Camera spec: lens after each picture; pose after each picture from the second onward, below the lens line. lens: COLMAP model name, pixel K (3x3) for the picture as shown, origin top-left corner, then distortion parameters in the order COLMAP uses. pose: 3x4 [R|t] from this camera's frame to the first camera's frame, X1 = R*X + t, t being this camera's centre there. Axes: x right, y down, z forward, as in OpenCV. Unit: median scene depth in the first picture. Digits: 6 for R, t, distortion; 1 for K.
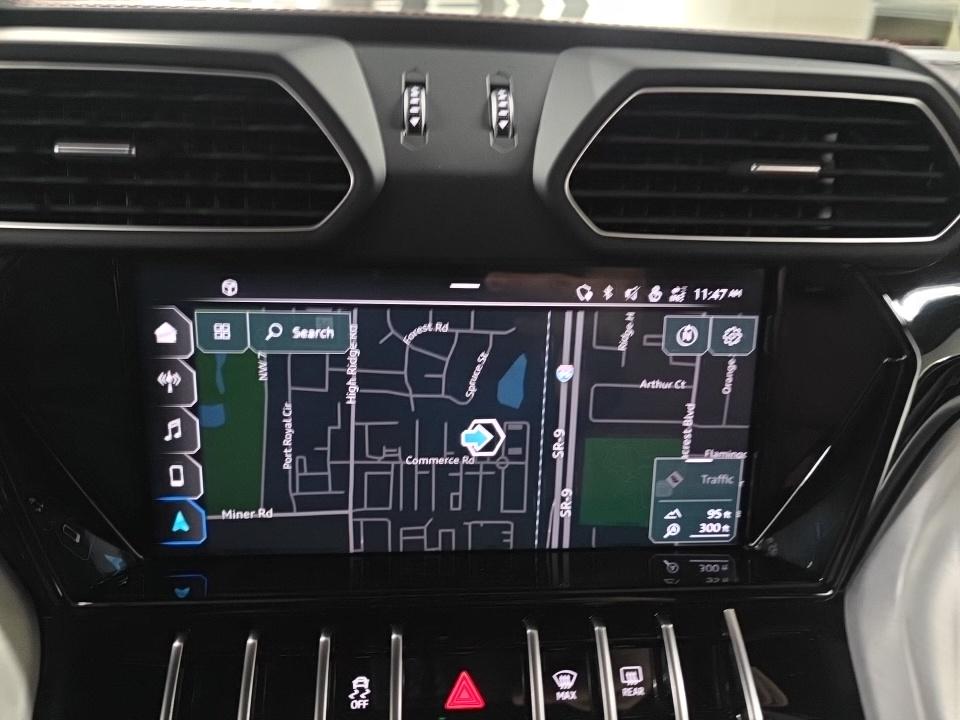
lens RADIAL K [[652.4, 0, 480.0], [0, 652.4, 360.0], [0, 0, 1]] dist [0.049633, -0.035844]
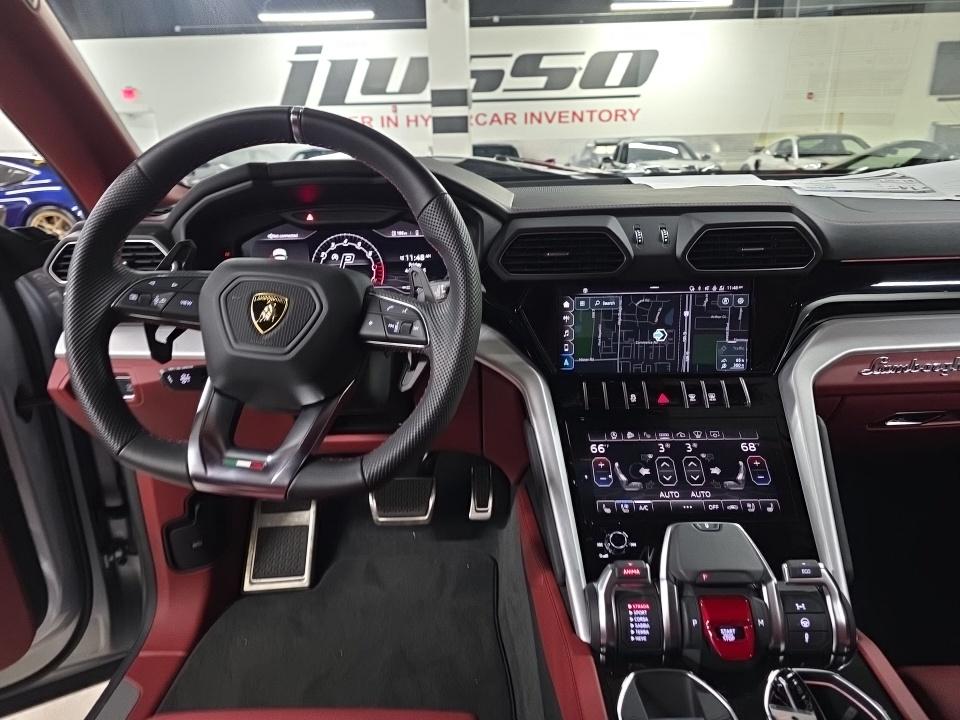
lens RADIAL K [[652.4, 0, 480.0], [0, 652.4, 360.0], [0, 0, 1]] dist [0.049633, -0.035844]
pose [[0.991078, -0.019650, -0.131826, -0.457547], [0.010923, 0.997720, -0.066601, 0.452622], [0.132834, 0.064567, 0.989033, -2.321355]]
